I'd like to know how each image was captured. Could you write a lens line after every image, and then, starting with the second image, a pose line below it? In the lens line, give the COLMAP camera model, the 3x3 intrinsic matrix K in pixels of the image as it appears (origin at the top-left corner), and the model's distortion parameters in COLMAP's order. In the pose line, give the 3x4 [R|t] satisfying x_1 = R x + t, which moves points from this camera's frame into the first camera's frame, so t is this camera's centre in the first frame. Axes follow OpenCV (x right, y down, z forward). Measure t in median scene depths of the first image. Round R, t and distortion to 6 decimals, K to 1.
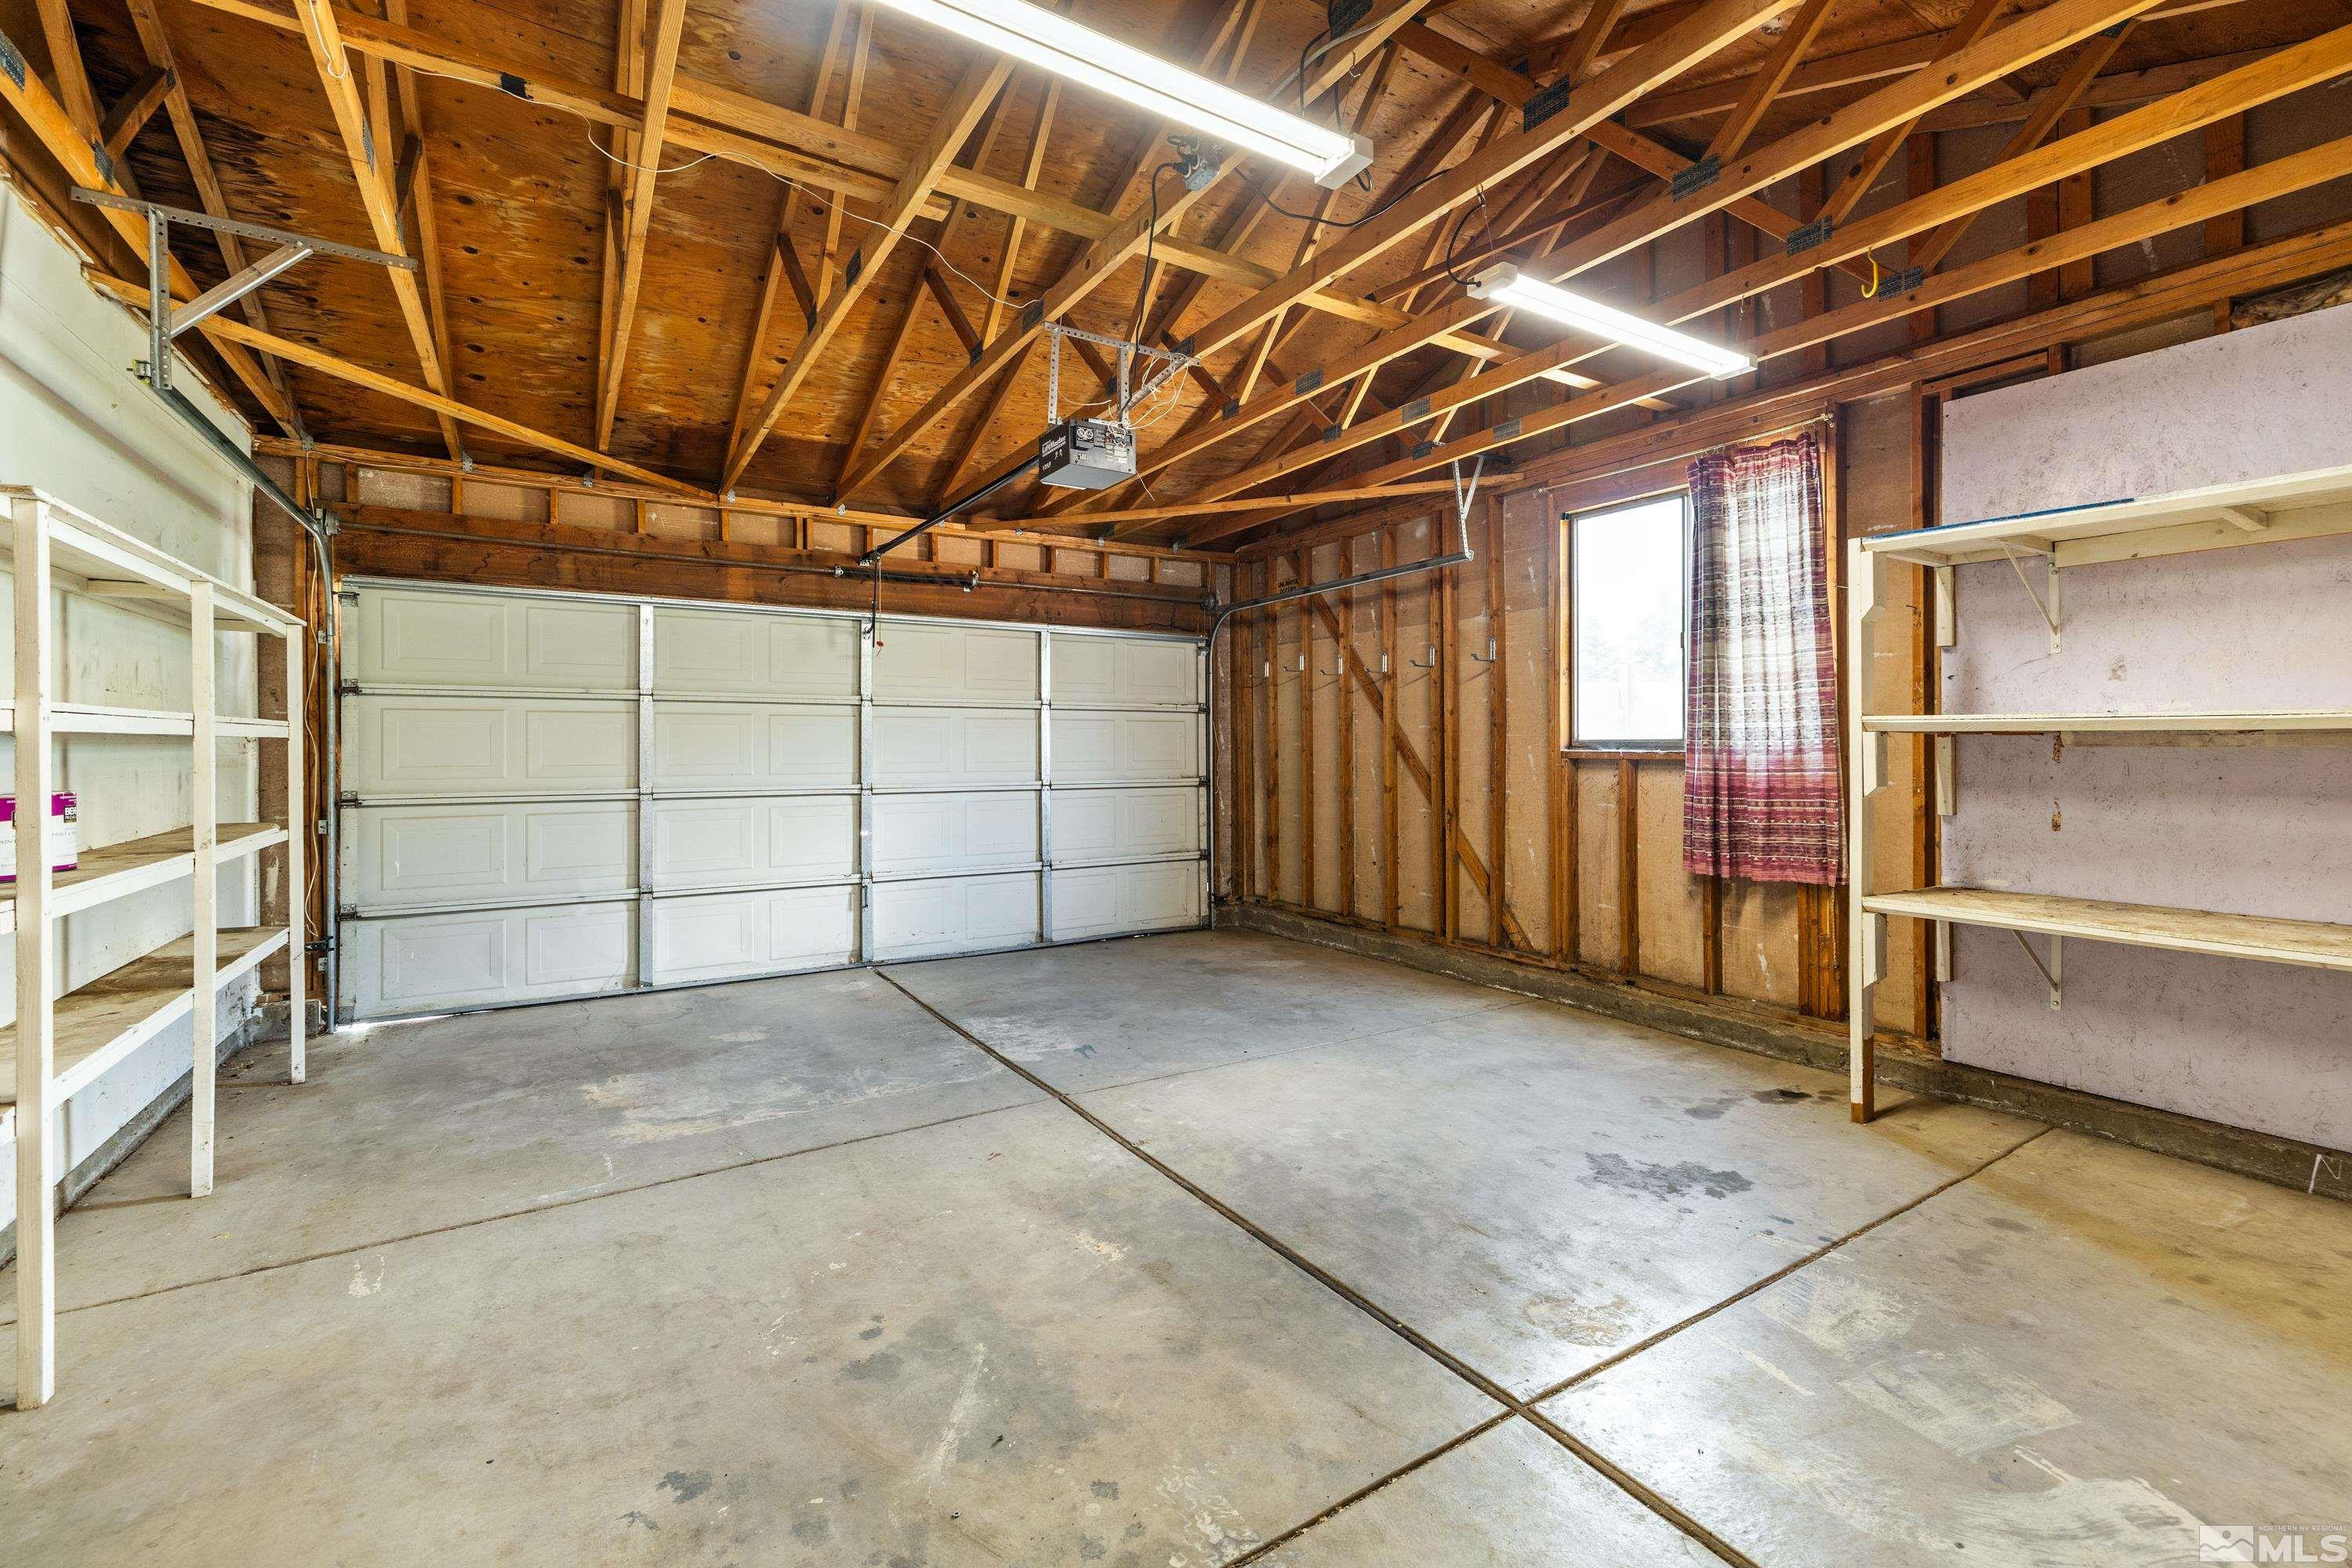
lens RADIAL K [[994.9, 0, 1175.7], [0, 994.9, 755.0], [0, 0, 1]] dist [0.000084, -0.000108]
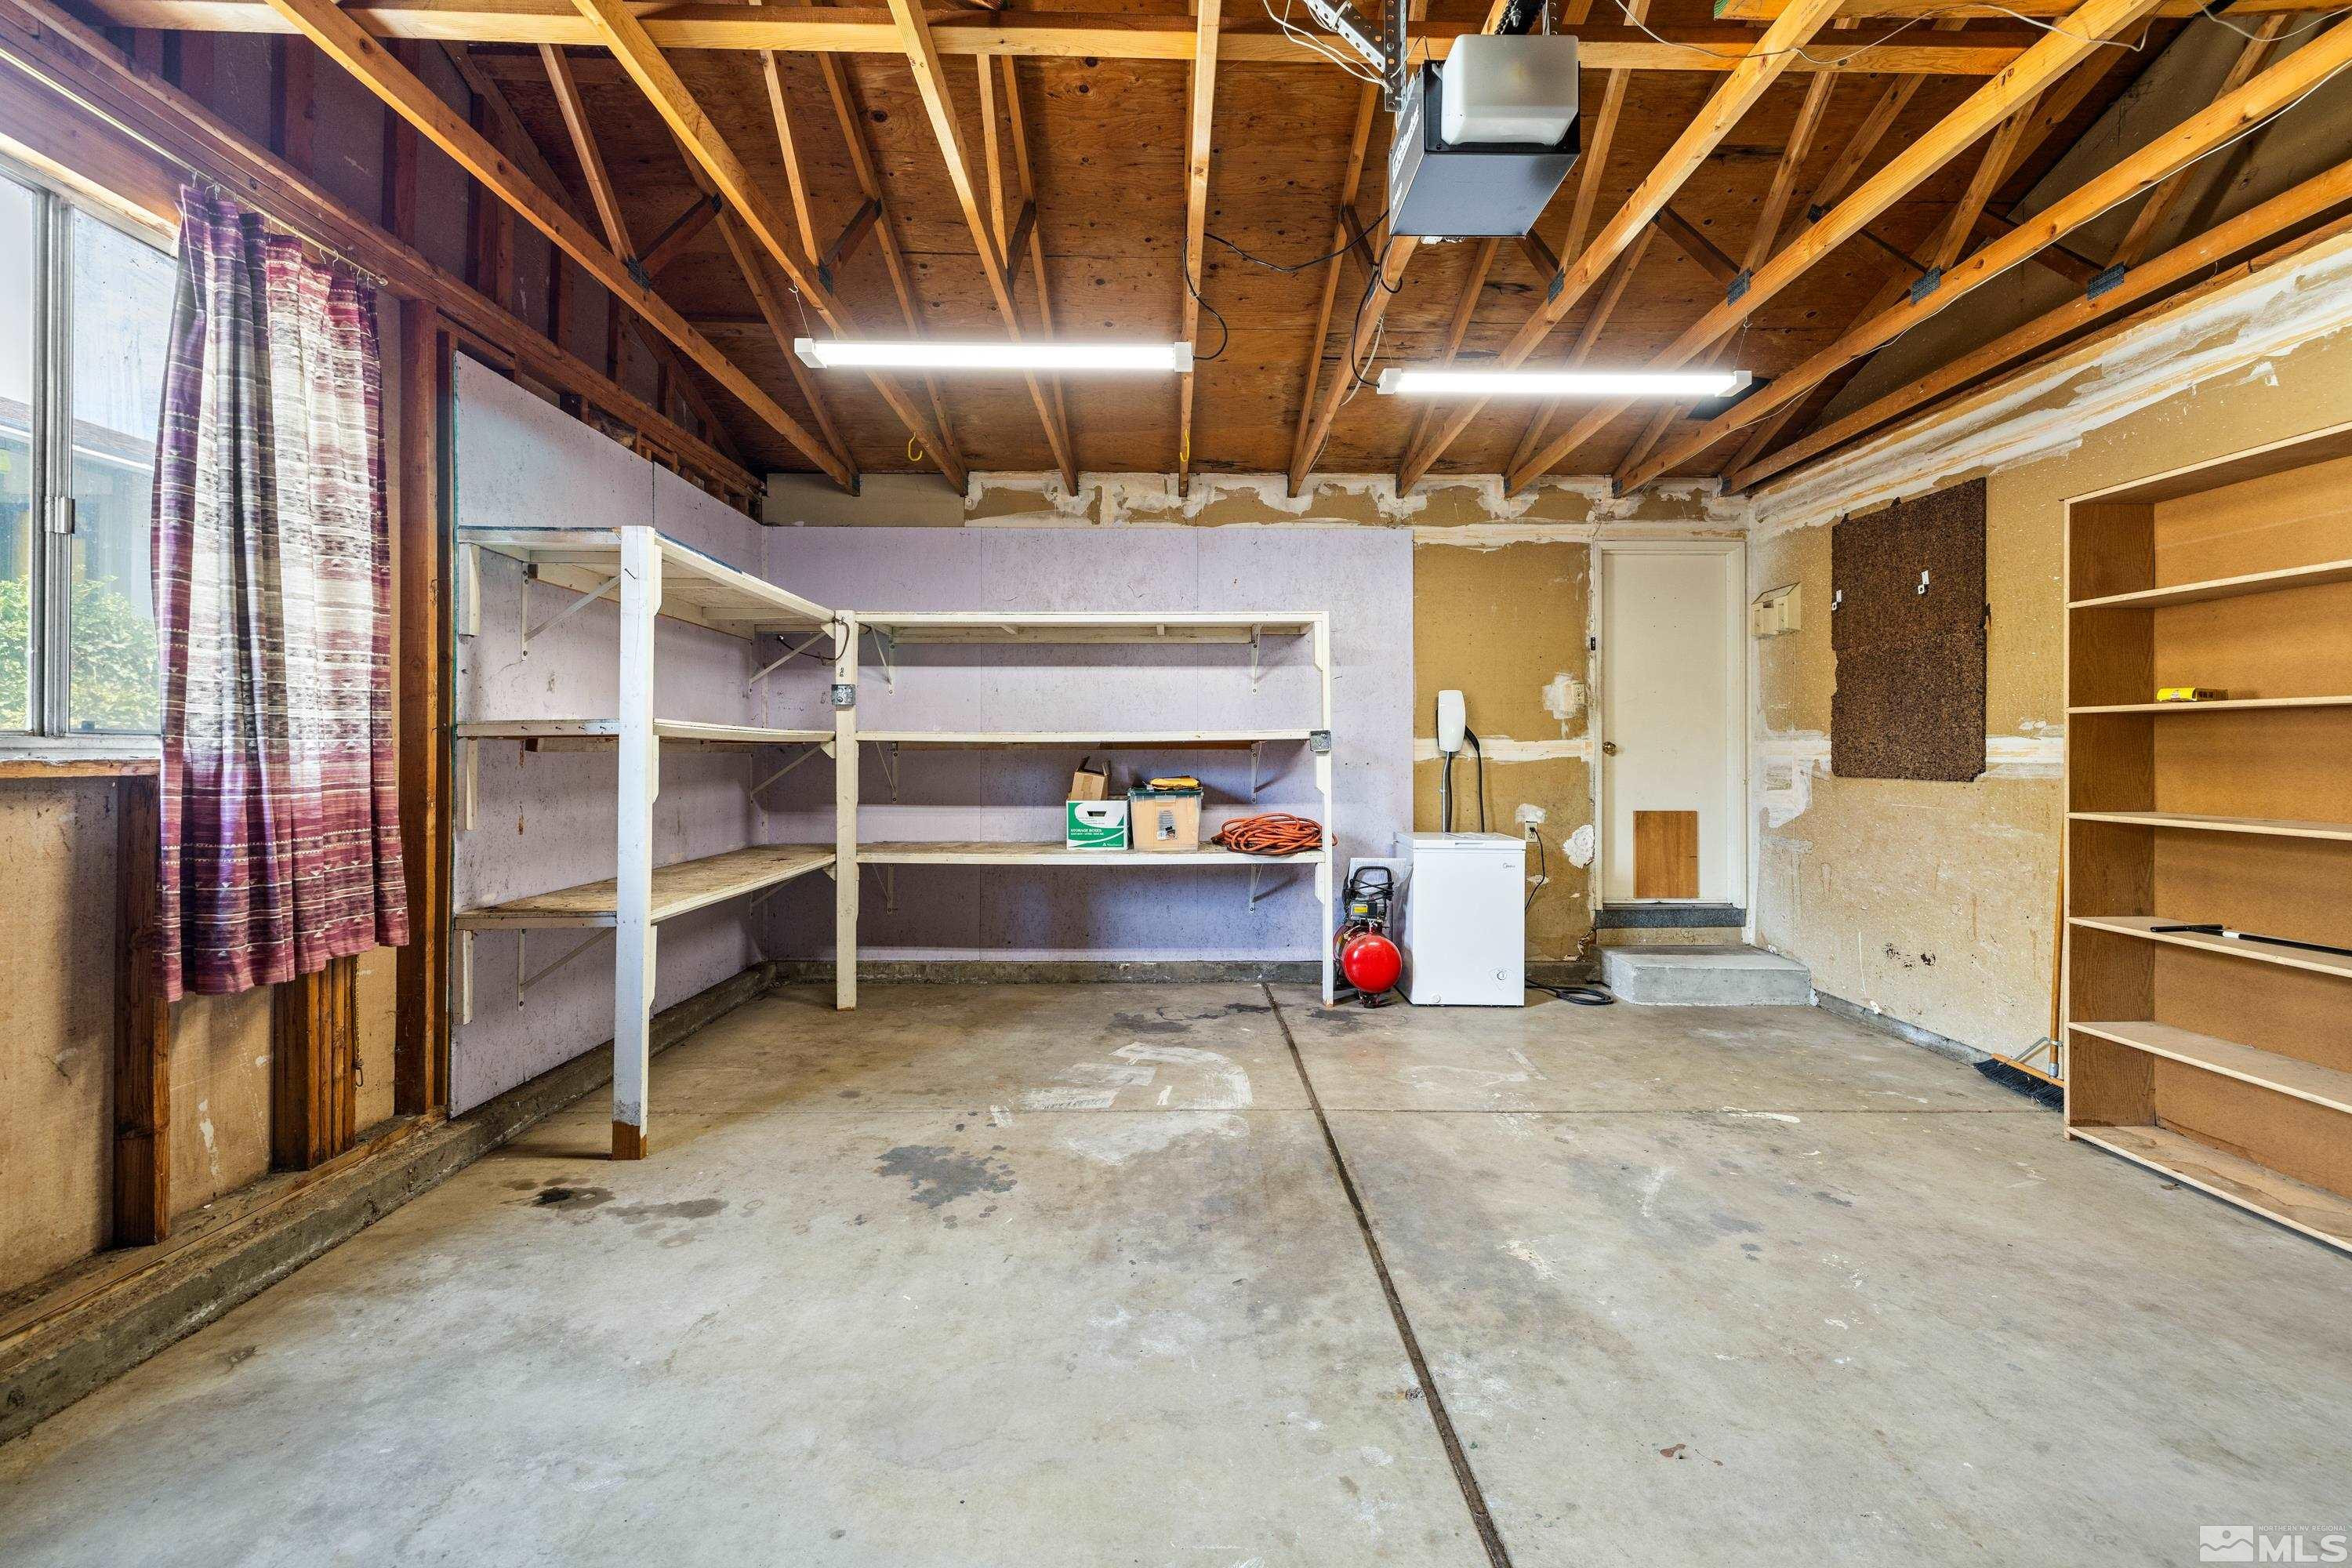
lens RADIAL K [[994.9, 0, 1175.7], [0, 994.9, 755.0], [0, 0, 1]] dist [0.000084, -0.000108]
pose [[-0.853289, 0.001895, 0.521435, -0.244100], [0.006863, 0.999948, 0.007597, -0.009043], [-0.521393, 0.010061, -0.853257, 1.684553]]
